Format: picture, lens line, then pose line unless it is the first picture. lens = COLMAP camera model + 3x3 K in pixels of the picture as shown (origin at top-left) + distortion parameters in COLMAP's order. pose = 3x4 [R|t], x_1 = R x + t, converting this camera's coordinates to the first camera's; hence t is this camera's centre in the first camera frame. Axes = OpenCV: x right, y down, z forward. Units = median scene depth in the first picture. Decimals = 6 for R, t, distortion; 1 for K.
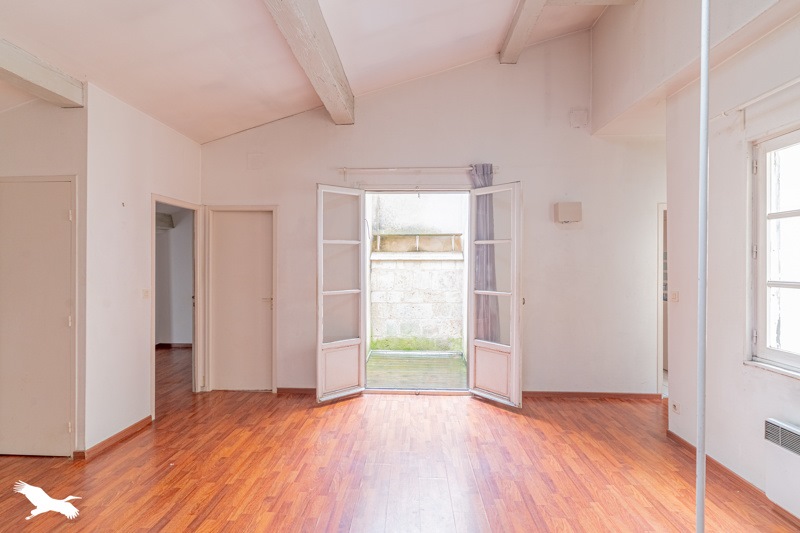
lens RADIAL K [[390.3, 0, 406.7], [0, 390.3, 262.1], [0, 0, 1]] dist [0.002012, 0.000136]
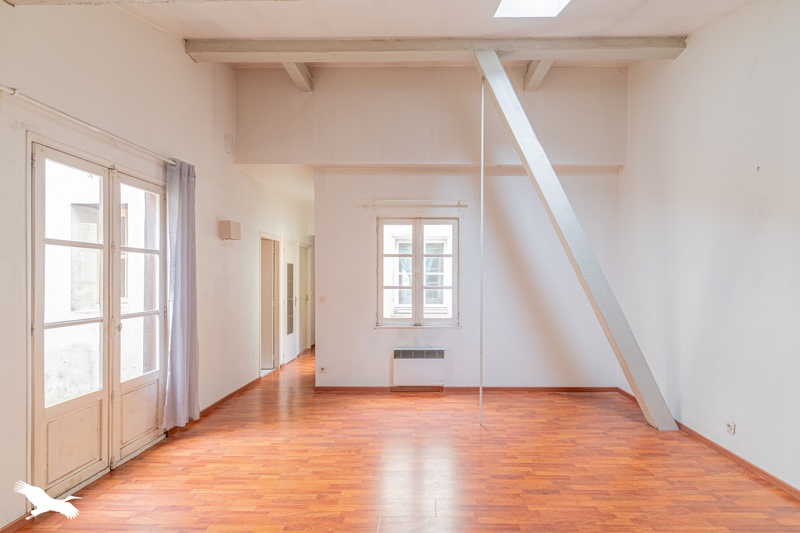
lens RADIAL K [[390.3, 0, 428.4], [0, 390.3, 279.5], [0, 0, 1]] dist [0.002012, 0.000136]
pose [[-0.024383, -0.008526, 0.999666, -1.034489], [-0.005085, 0.999952, 0.008404, -0.004920], [-0.999690, -0.004879, -0.024425, 0.717354]]
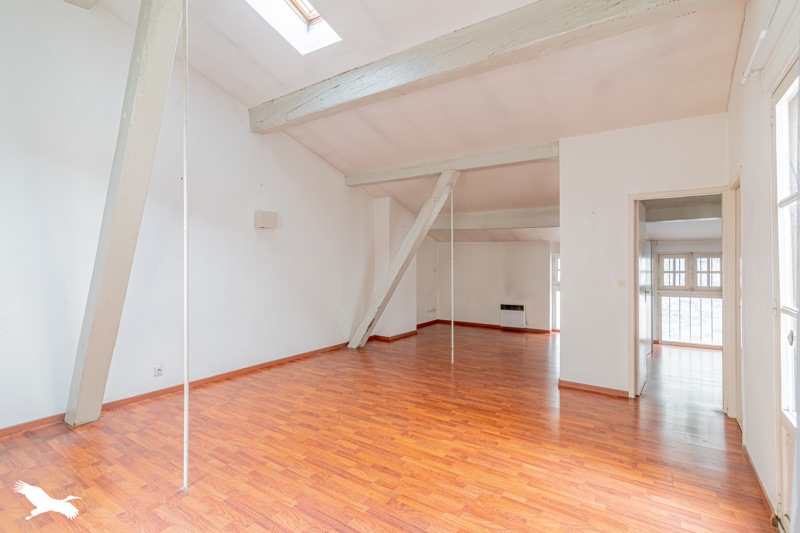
lens RADIAL K [[390.3, 0, 398.8], [0, 390.3, 263.1], [0, 0, 1]] dist [0.002012, 0.000136]
pose [[-0.554519, -0.003621, -0.832163, 0.827688], [-0.003339, 0.999992, -0.002126, 0.031284], [0.832164, 0.001600, -0.554527, 1.363171]]
